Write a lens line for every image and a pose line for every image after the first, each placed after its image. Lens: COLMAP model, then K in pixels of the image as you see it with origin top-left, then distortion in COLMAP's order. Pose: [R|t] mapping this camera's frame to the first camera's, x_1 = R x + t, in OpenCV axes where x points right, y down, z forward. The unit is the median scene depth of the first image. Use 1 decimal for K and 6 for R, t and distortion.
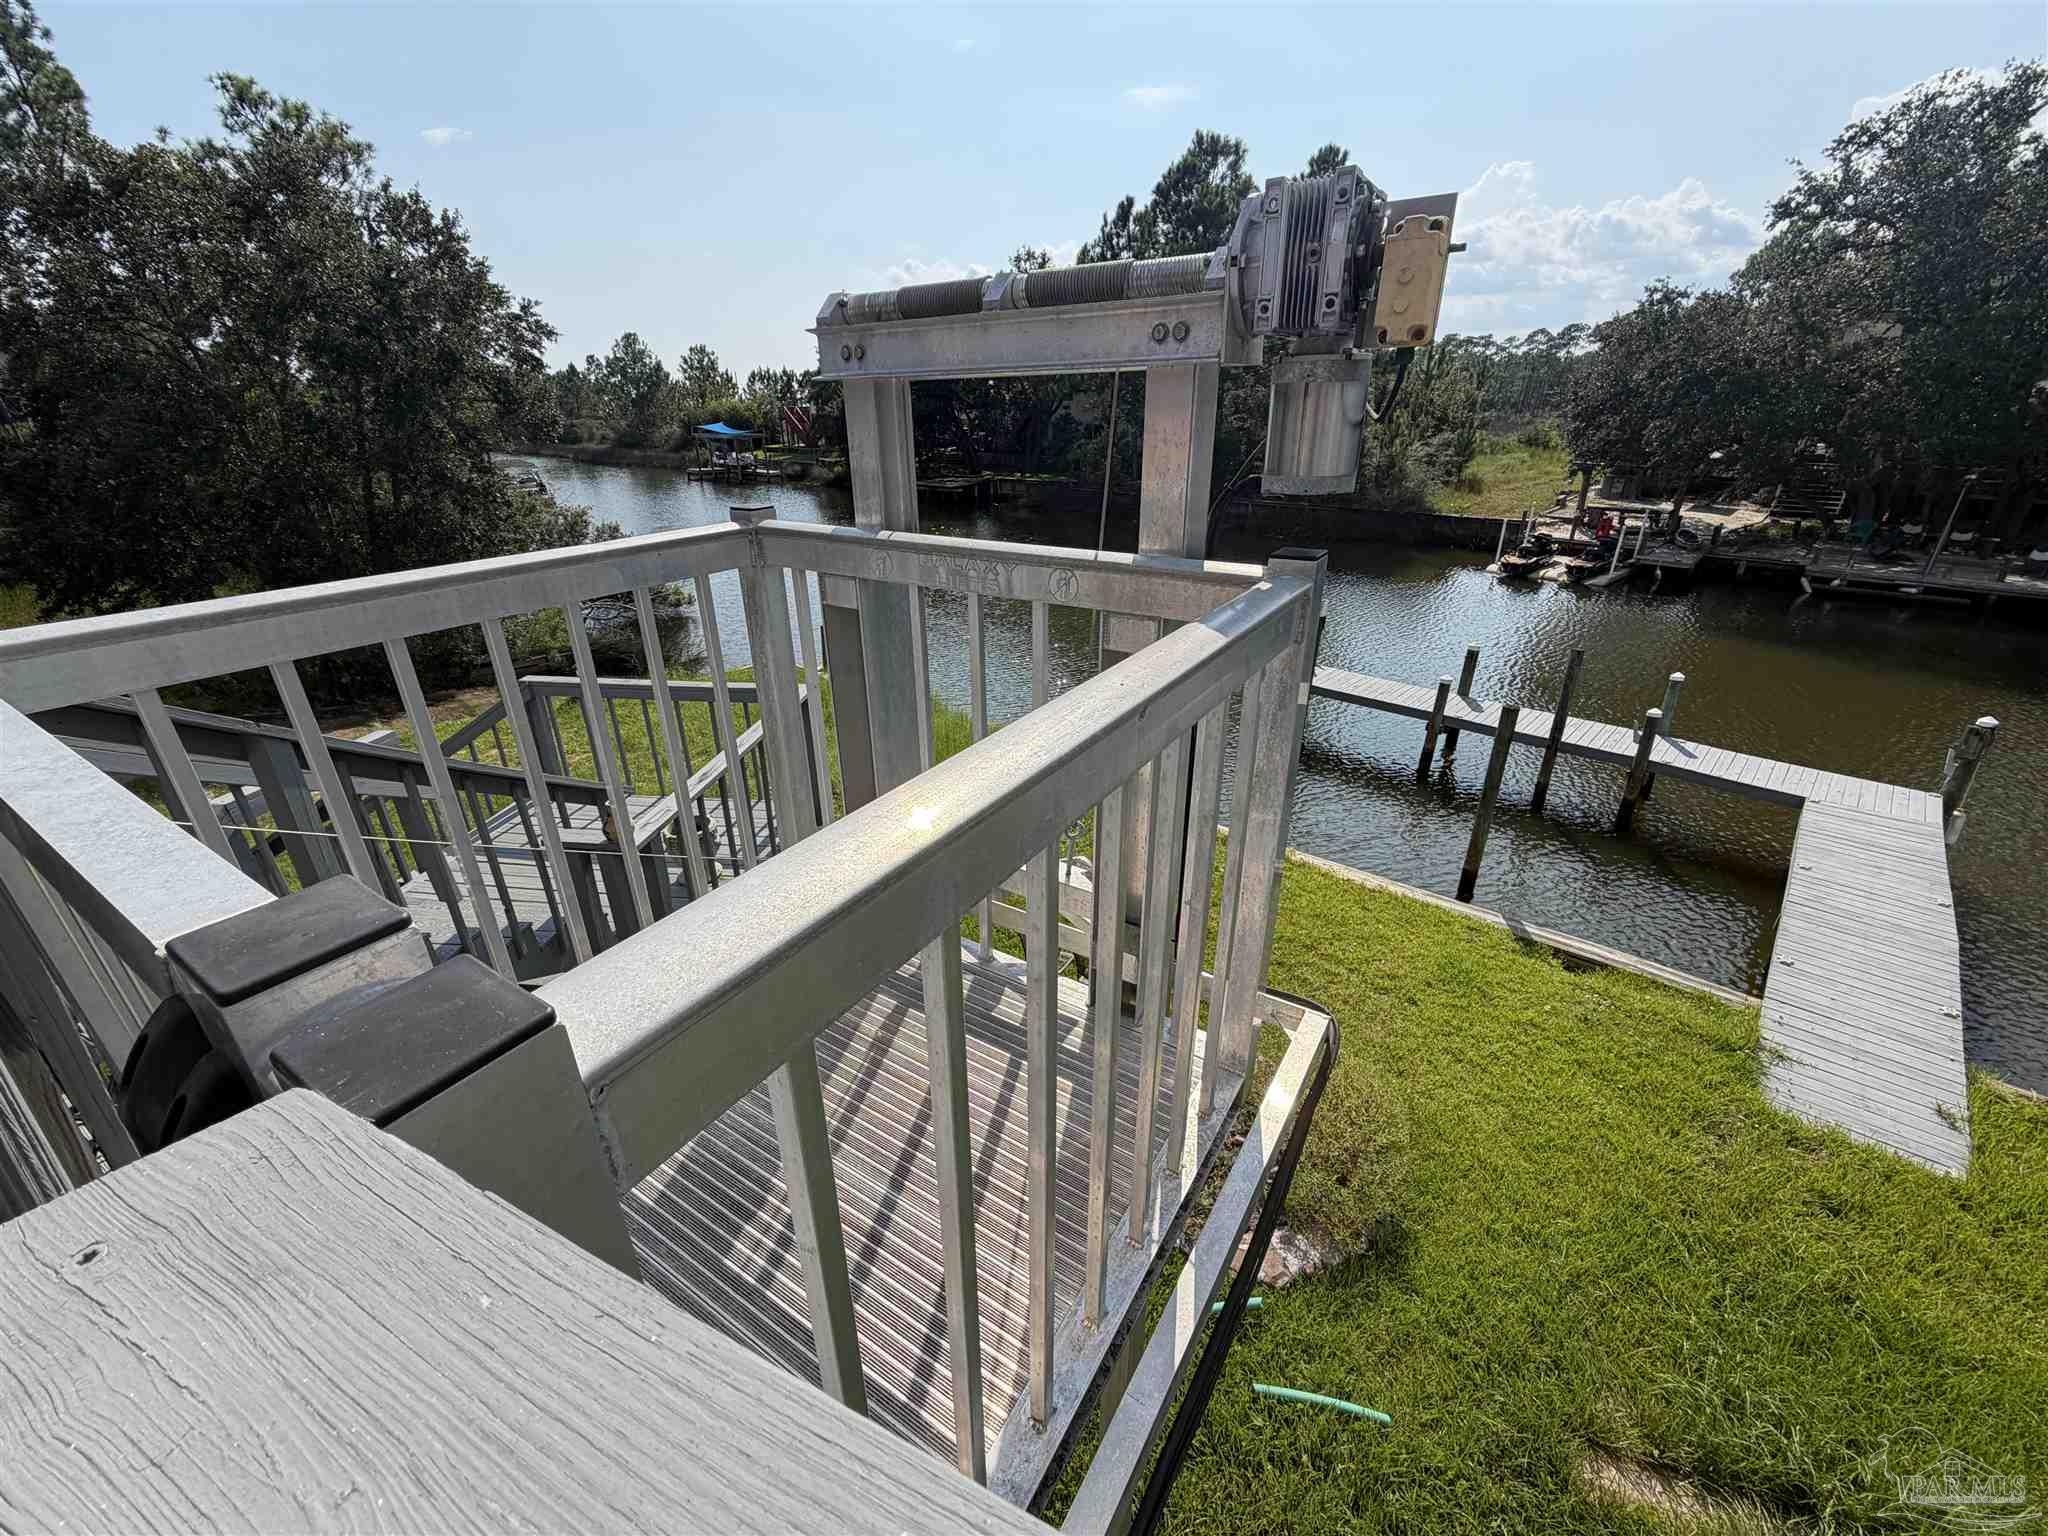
lens RADIAL K [[816.4, 0, 1020.8], [0, 816.4, 768.8], [0, 0, 1]] dist [-0.001848, 0.000436]
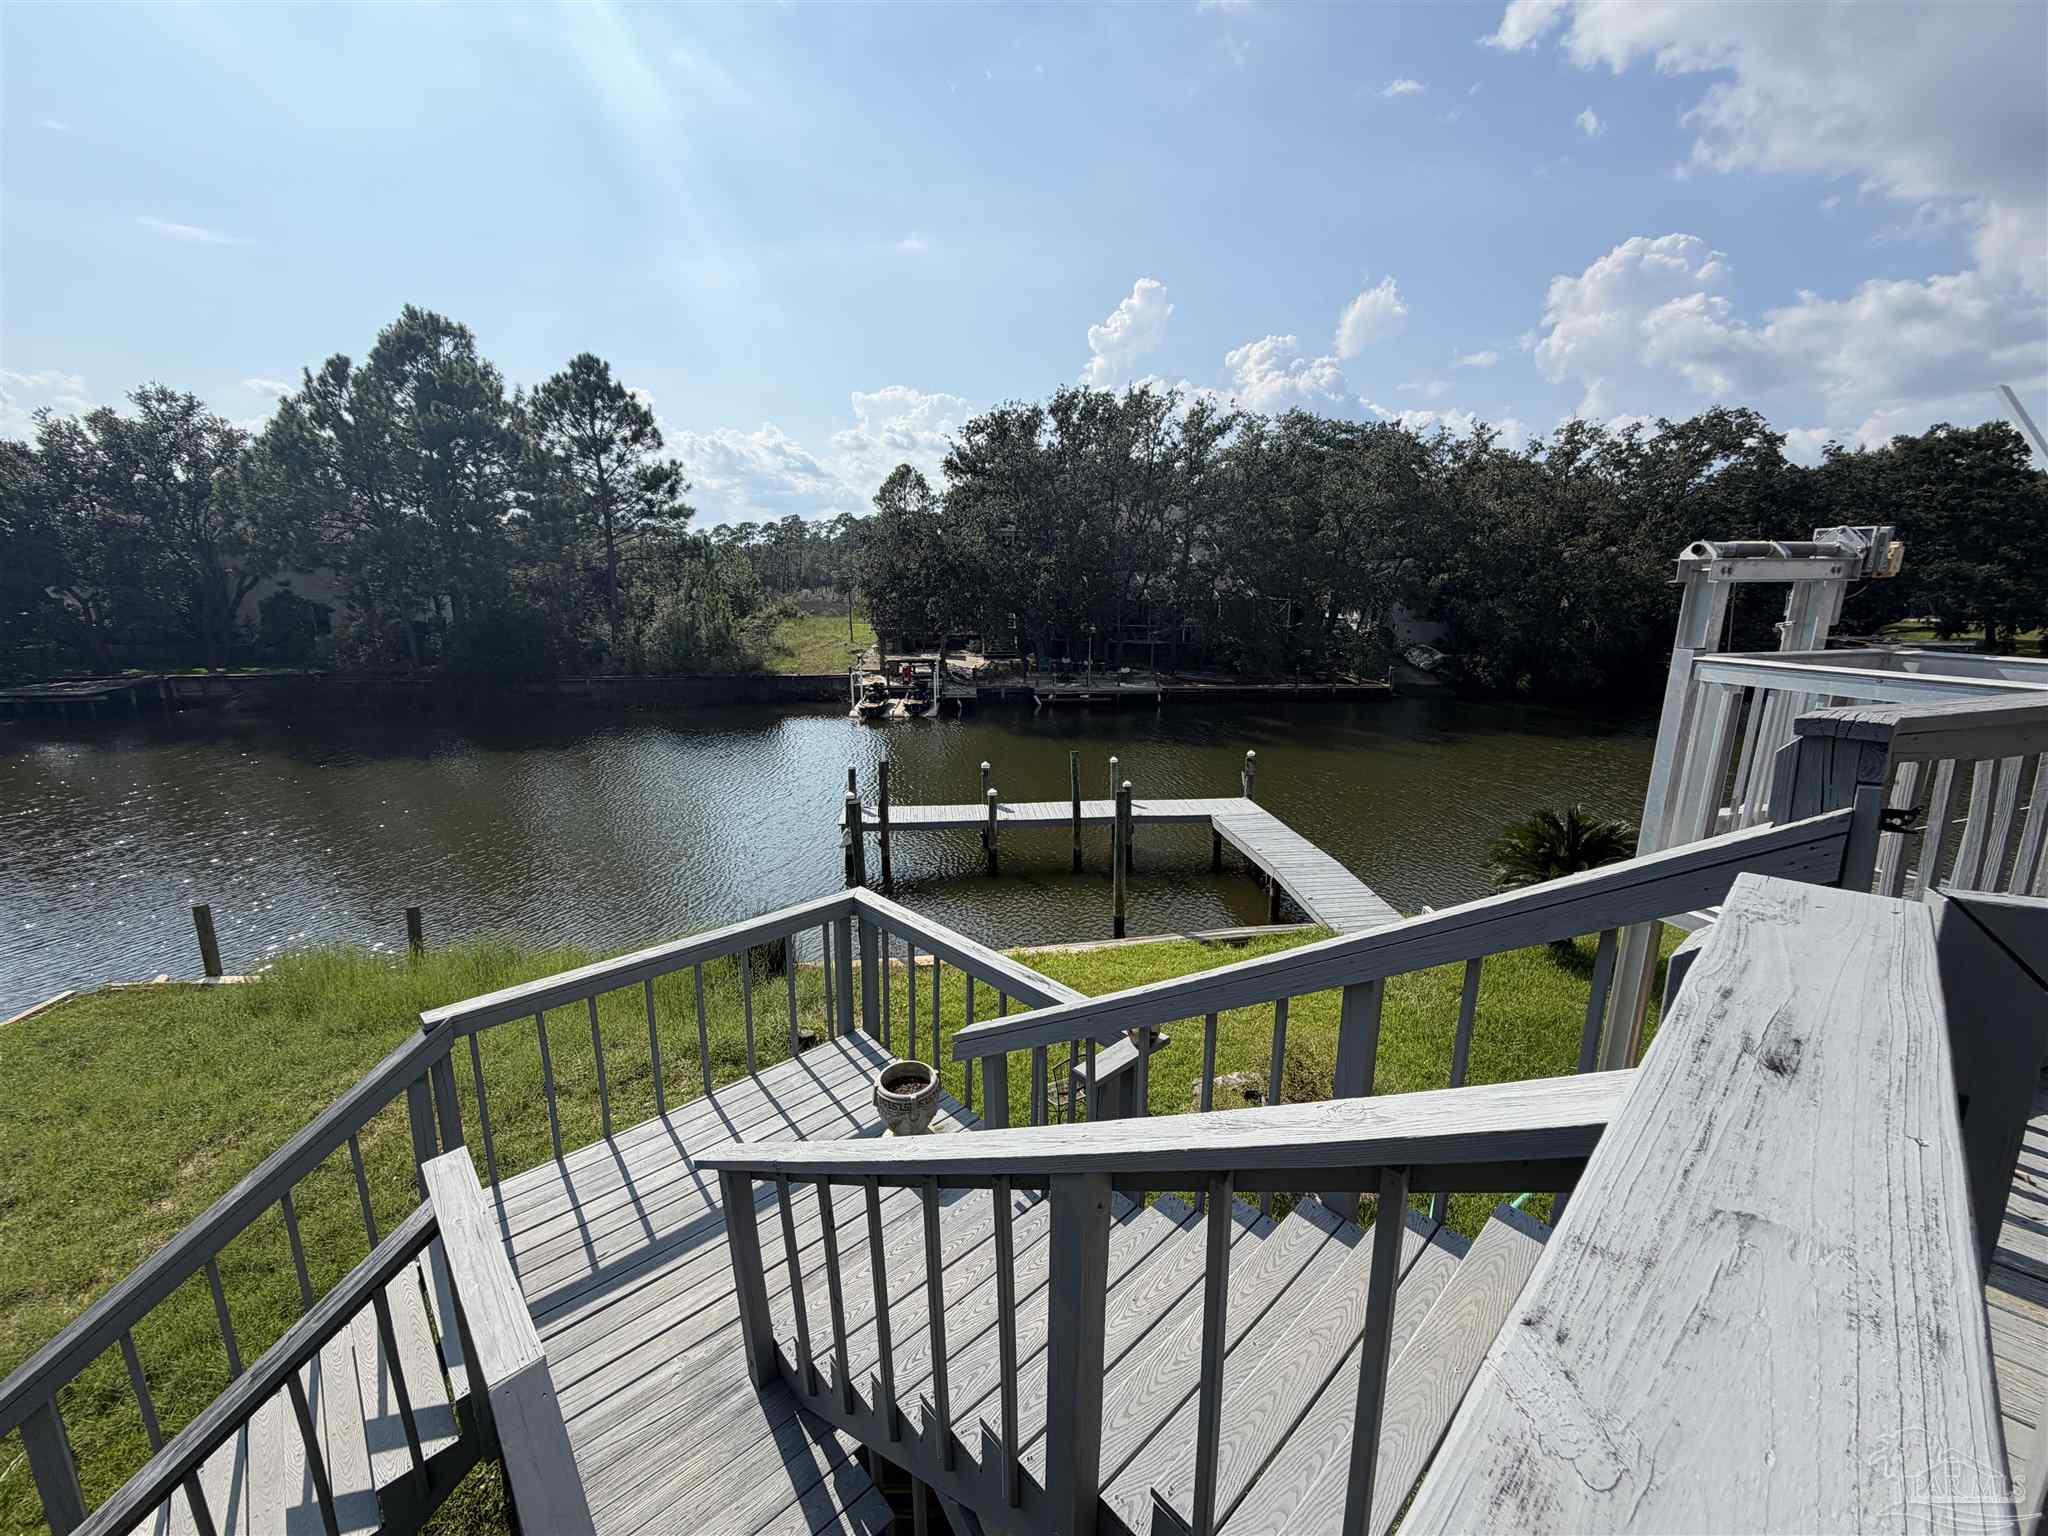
lens RADIAL K [[816.4, 0, 1020.8], [0, 816.4, 768.8], [0, 0, 1]] dist [-0.001848, 0.000436]
pose [[0.642193, -0.161081, 0.749427, -0.126371], [0.304154, 0.950962, -0.056234, -0.019804], [-0.703618, 0.264055, 0.659695, 0.043553]]
